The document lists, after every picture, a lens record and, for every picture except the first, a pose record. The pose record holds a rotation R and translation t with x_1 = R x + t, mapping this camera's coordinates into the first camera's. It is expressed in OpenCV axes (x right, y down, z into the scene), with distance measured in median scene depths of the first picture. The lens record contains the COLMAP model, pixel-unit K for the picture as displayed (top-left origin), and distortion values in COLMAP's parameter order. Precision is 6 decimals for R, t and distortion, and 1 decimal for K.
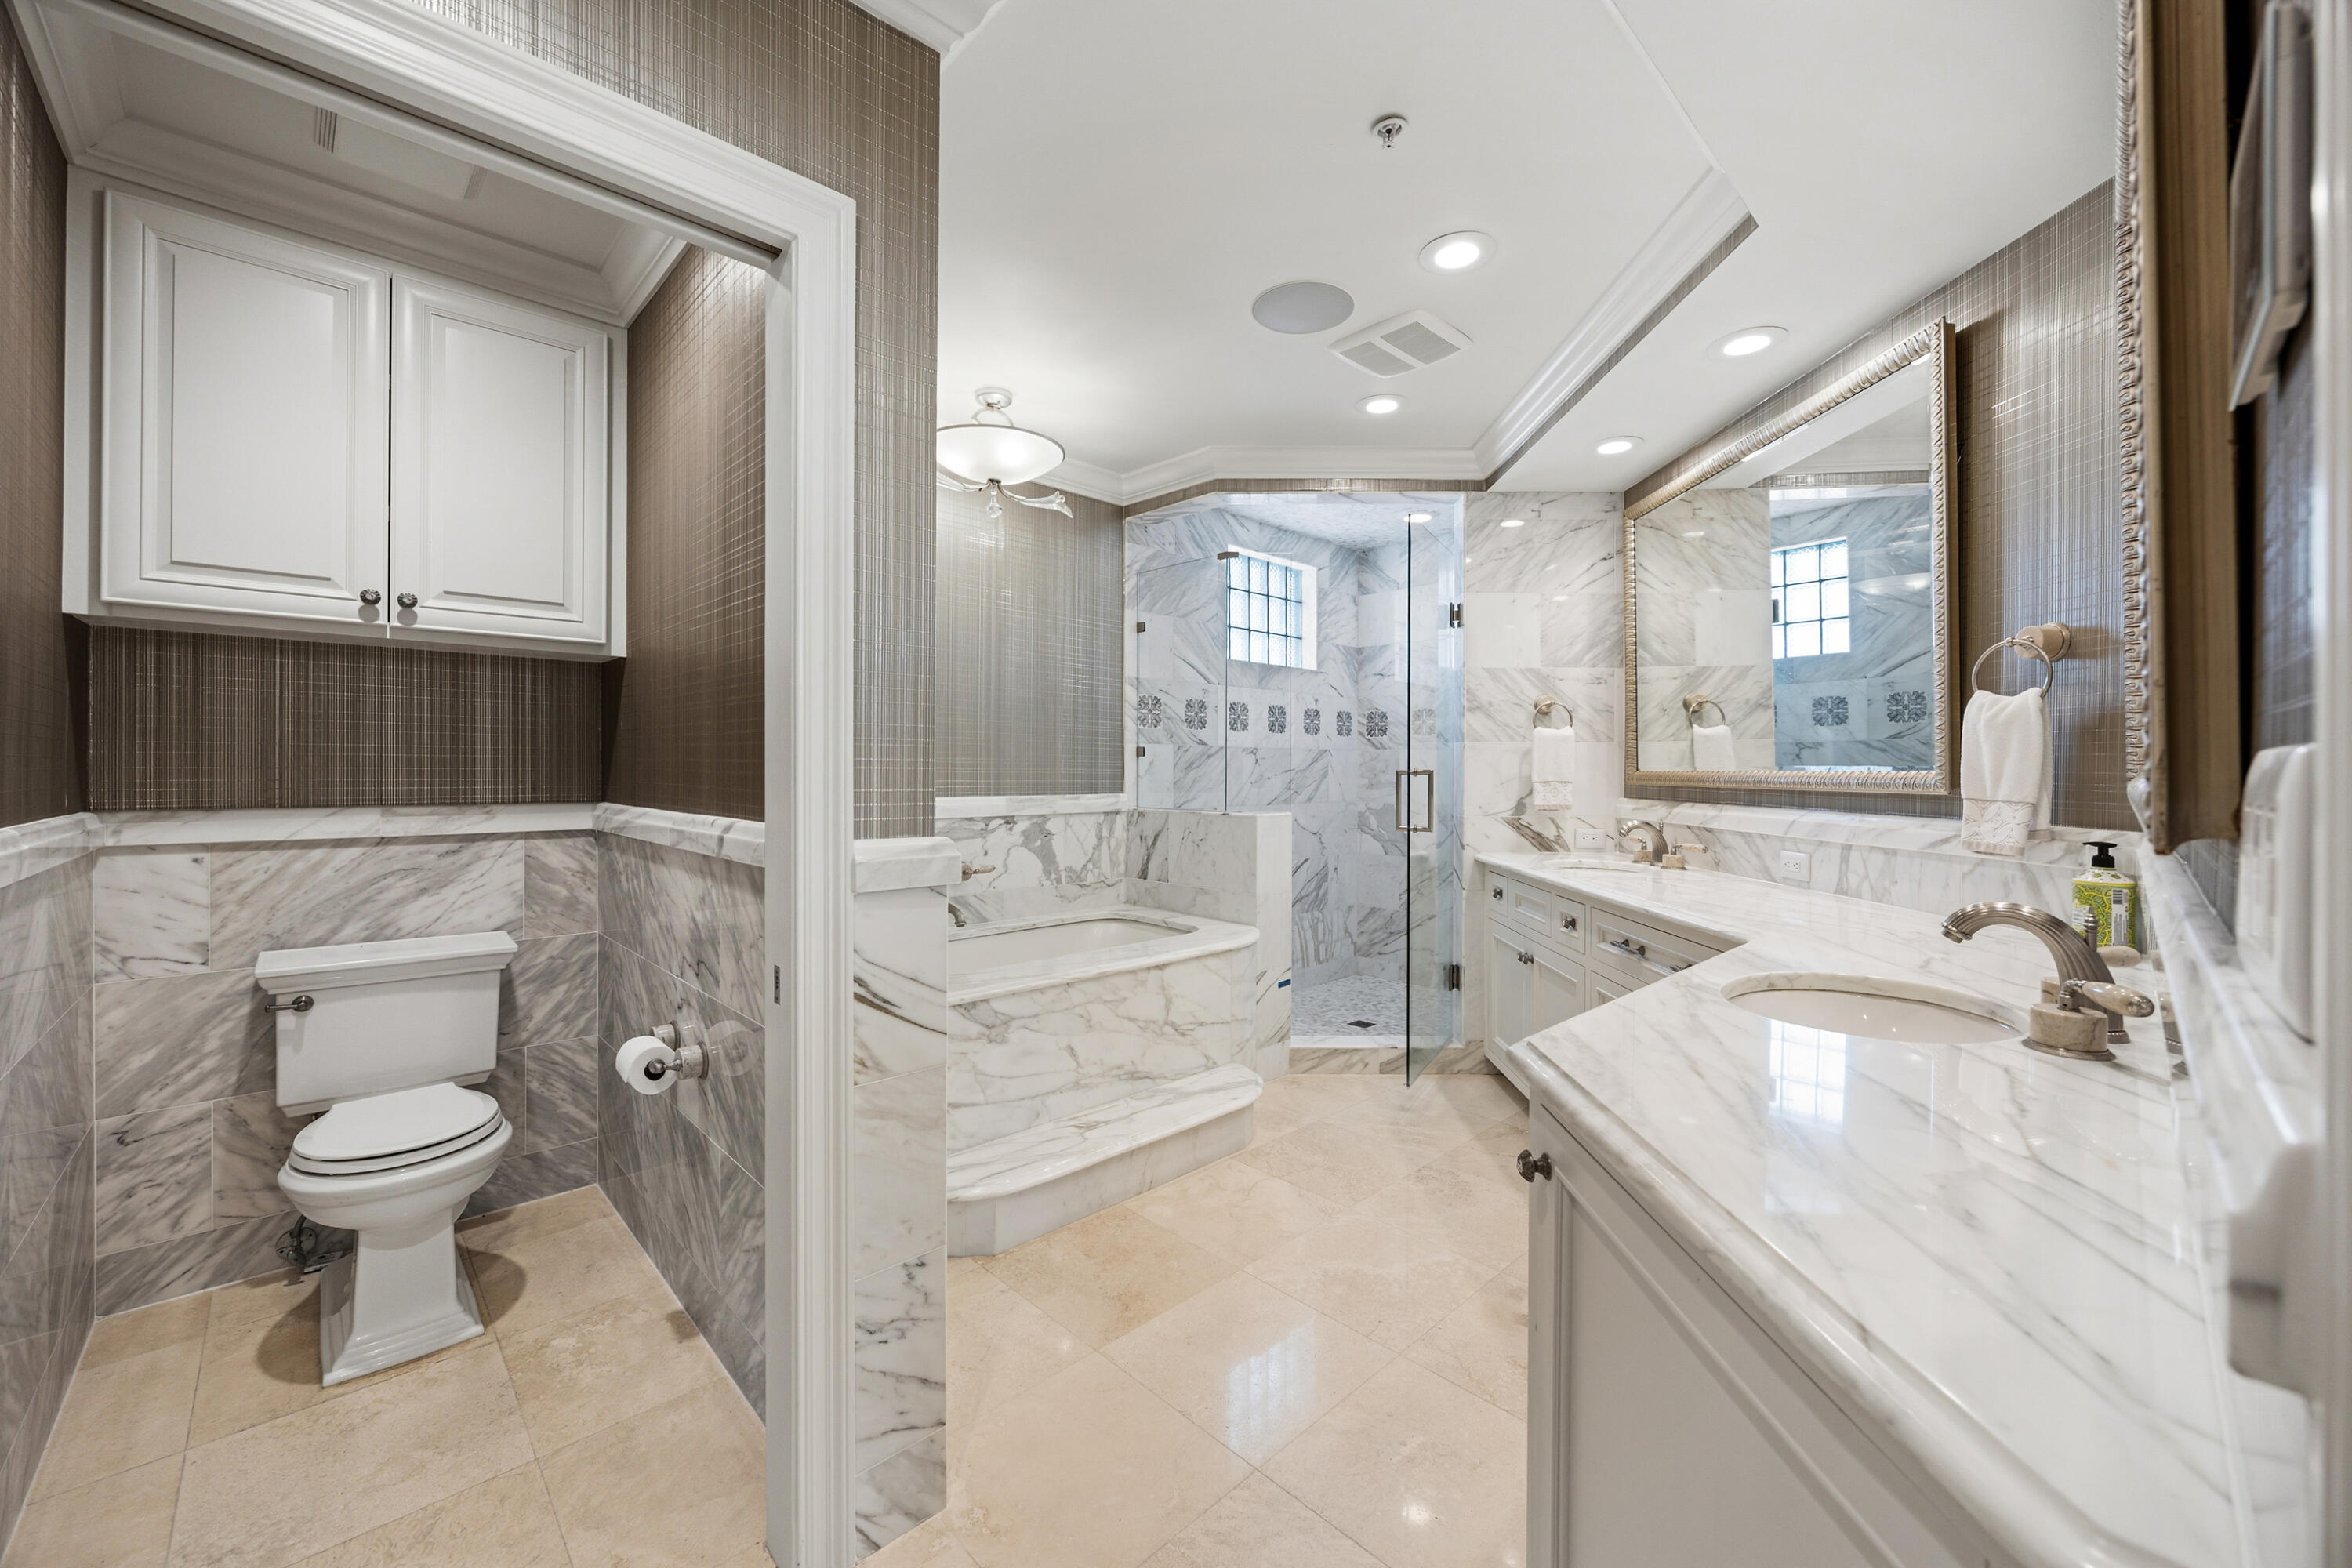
lens RADIAL K [[938.3, 0, 1182.2], [0, 938.3, 759.8], [0, 0, 1]] dist [-0.003754, -0.000108]
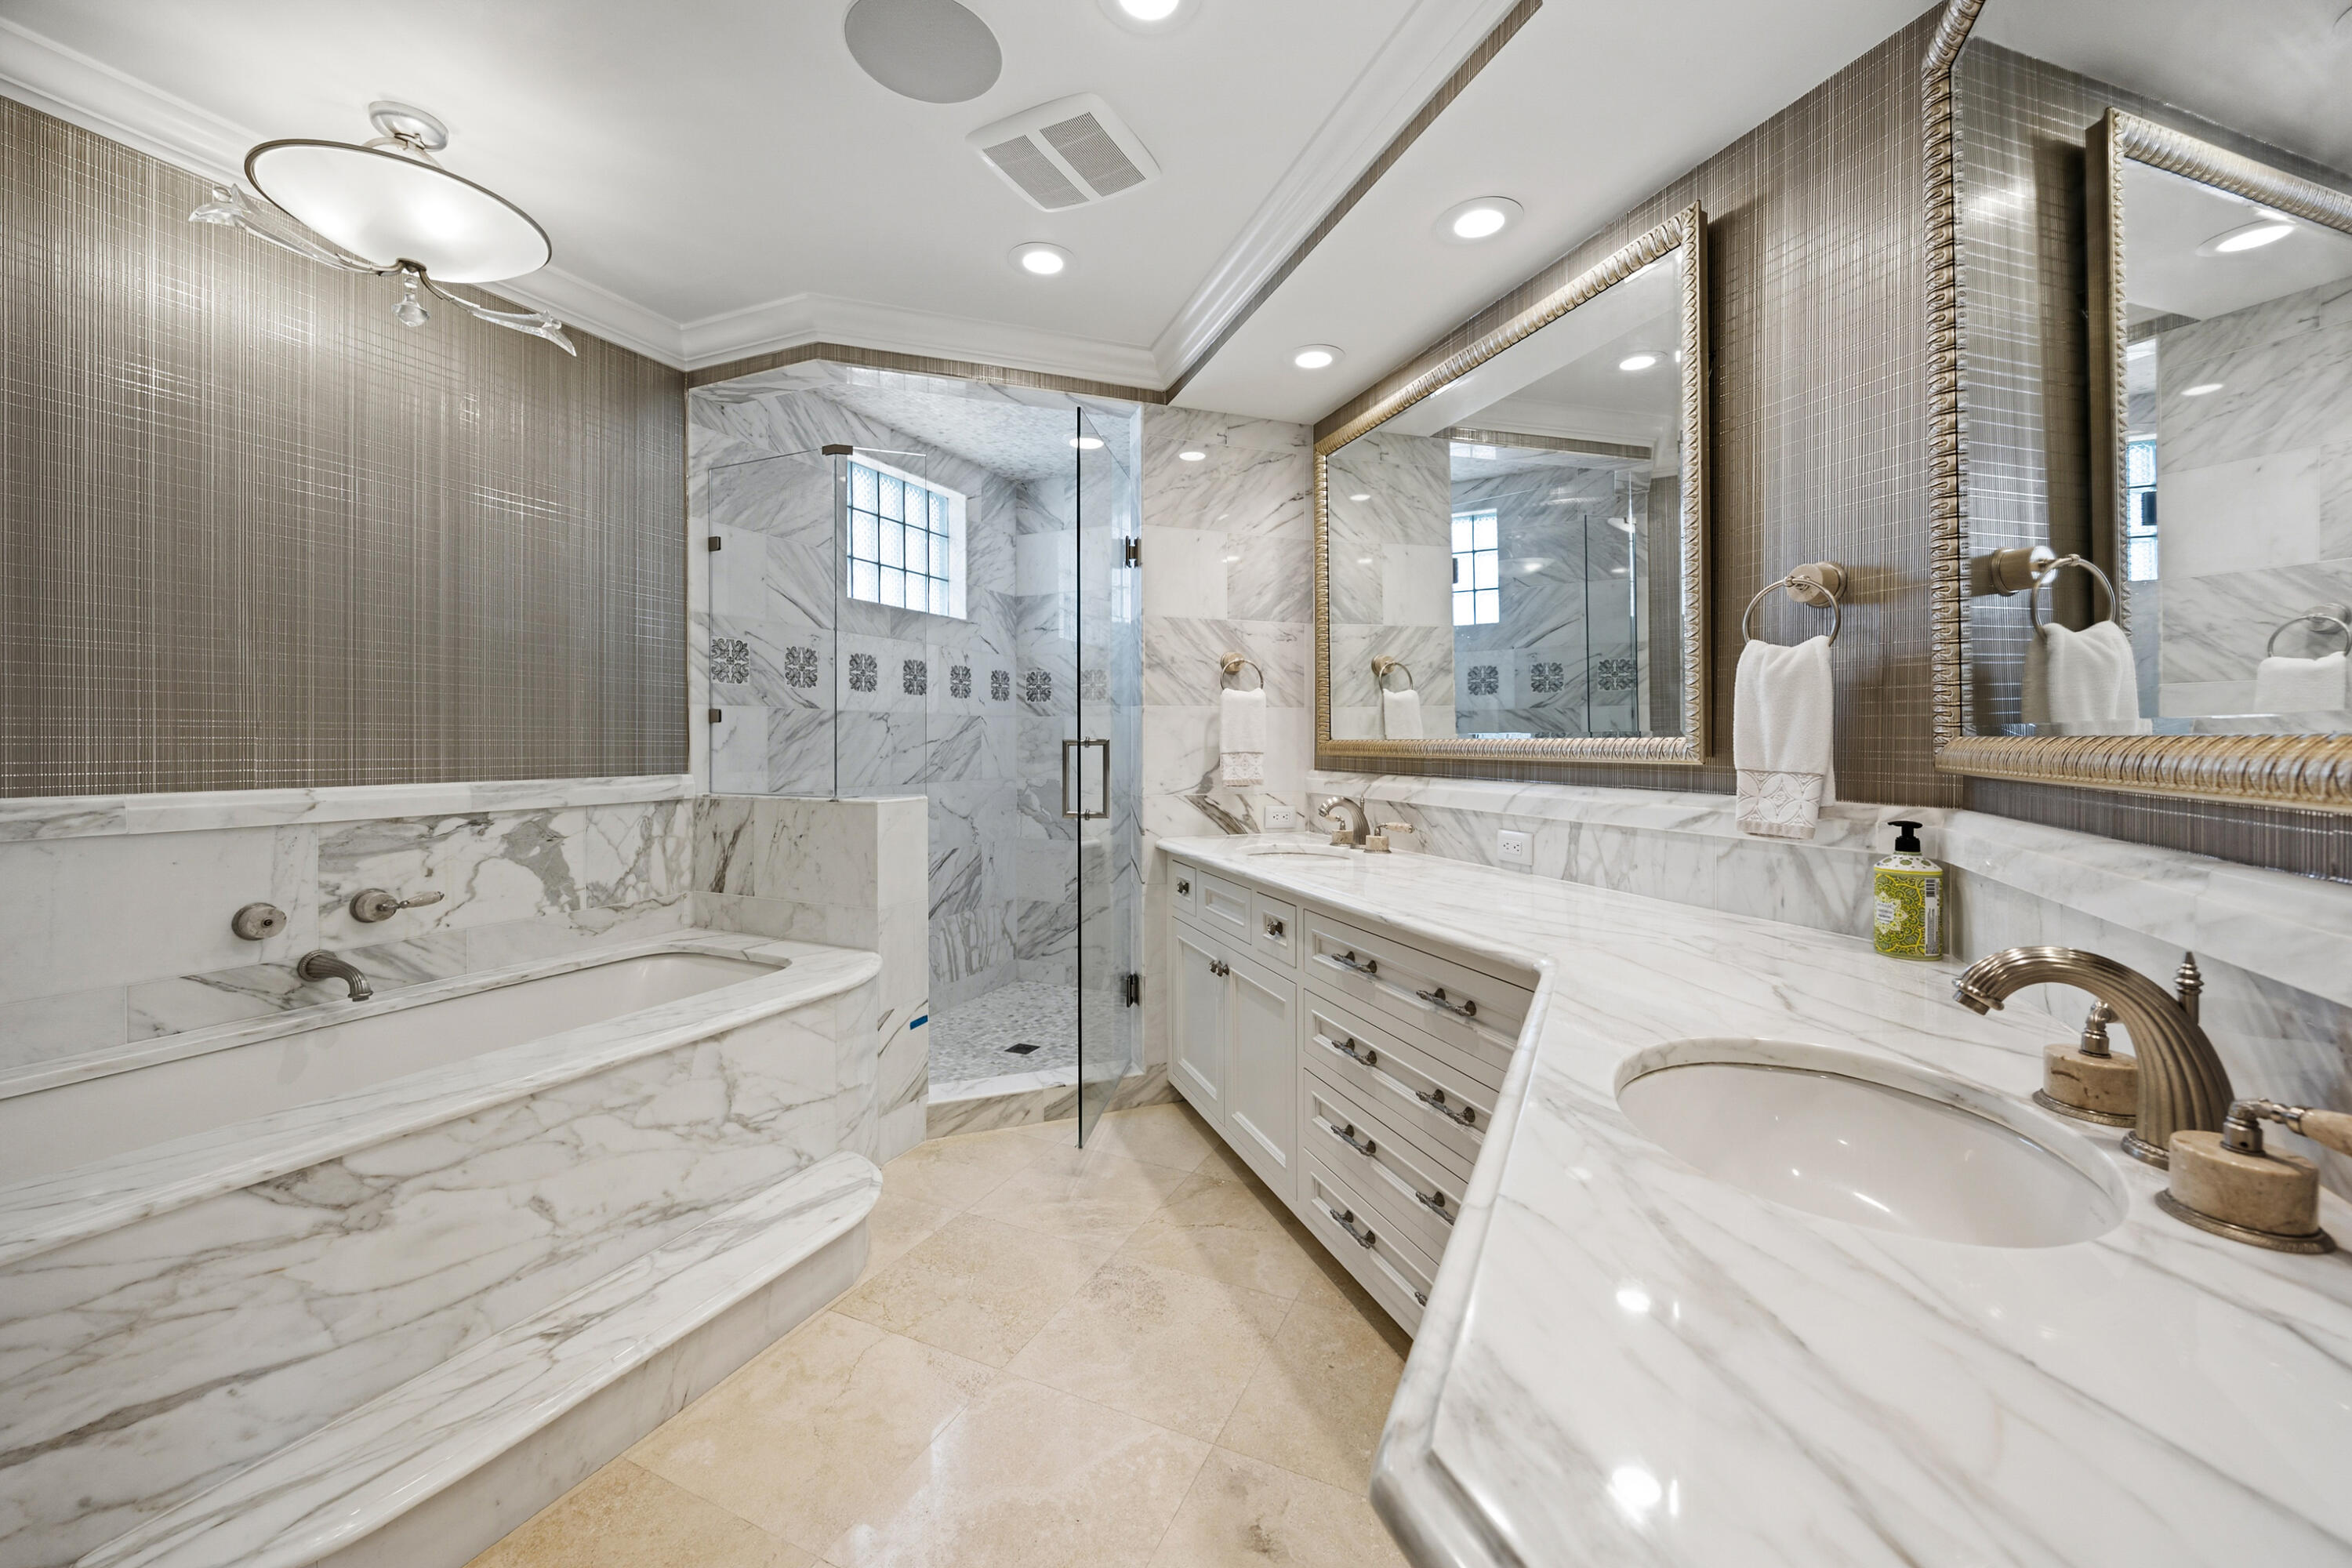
lens RADIAL K [[938.3, 0, 1182.2], [0, 938.3, 759.8], [0, 0, 1]] dist [-0.003754, -0.000108]
pose [[0.937740, -0.011067, 0.347162, 0.048130], [0.000660, 0.999547, 0.030082, 0.004209], [-0.347338, -0.027980, 0.937322, 0.224471]]
